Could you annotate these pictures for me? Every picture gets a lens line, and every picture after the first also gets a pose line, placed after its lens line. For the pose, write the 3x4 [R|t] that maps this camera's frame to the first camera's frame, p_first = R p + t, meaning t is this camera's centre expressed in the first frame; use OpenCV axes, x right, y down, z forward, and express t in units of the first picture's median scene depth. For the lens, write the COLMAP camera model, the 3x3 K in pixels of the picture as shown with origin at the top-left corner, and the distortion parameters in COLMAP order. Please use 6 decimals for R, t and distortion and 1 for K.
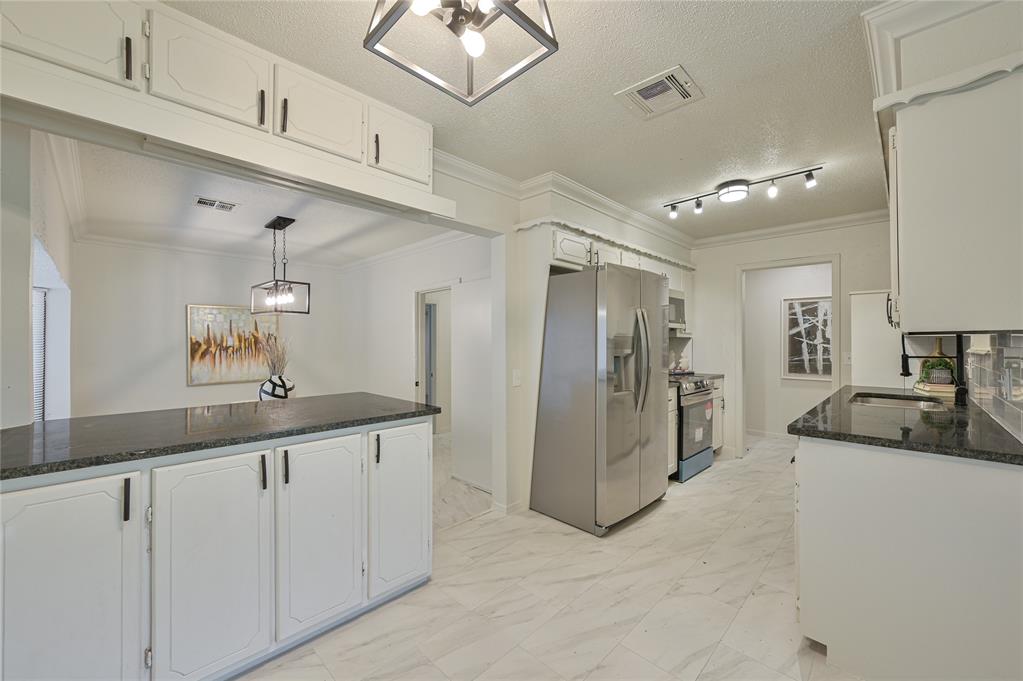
lens RADIAL K [[403.6, 0, 515.7], [0, 403.6, 340.5], [0, 0, 1]] dist [0.000578, -0.000883]
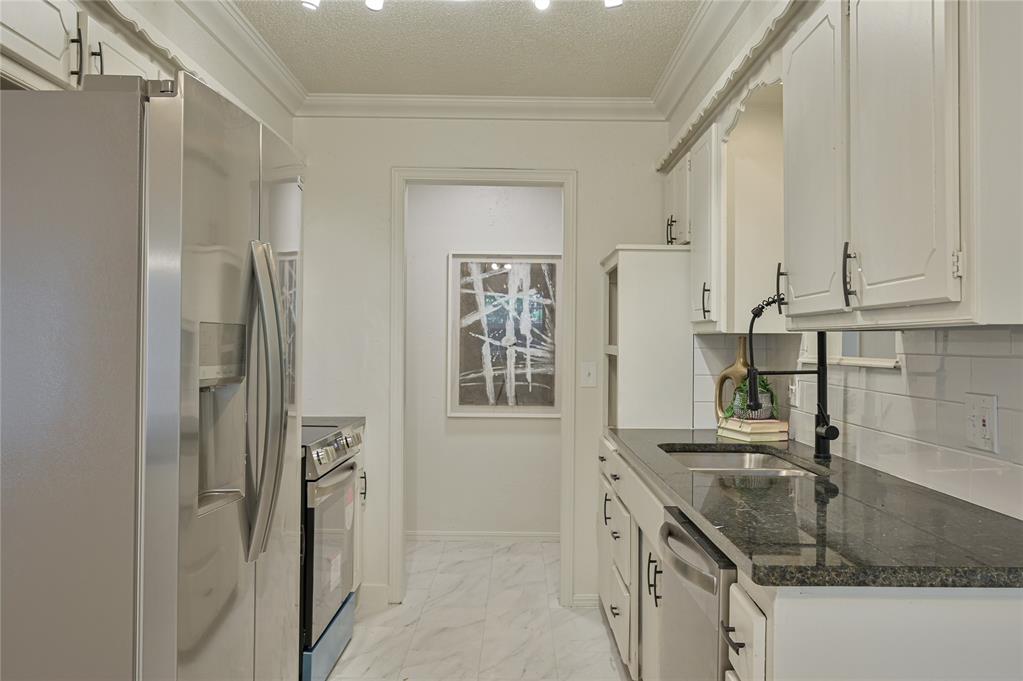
lens RADIAL K [[887.6, 0, 517.9], [0, 887.6, 339.2], [0, 0, 1]] dist [-0.013440, 0.004634]
pose [[0.718168, 0.006247, 0.695842, -0.026439], [-0.008113, 0.999967, -0.000604, 0.000228], [-0.695823, -0.005212, 0.718195, 0.202118]]
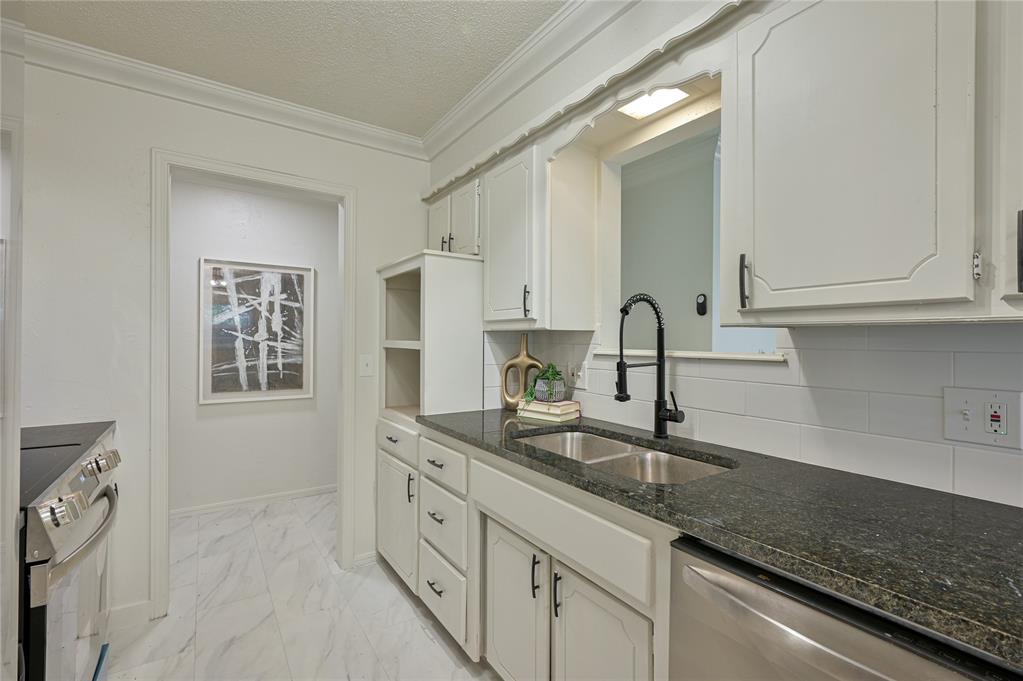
lens RADIAL K [[459.0, 0, 517.2], [0, 459.0, 341.1], [0, 0, 1]] dist [-0.004930, -0.000575]
pose [[0.200633, -0.002434, 0.979663, 0.163622], [-0.009509, 0.999945, 0.004432, 0.002225], [-0.979620, -0.010205, 0.200599, 0.528434]]
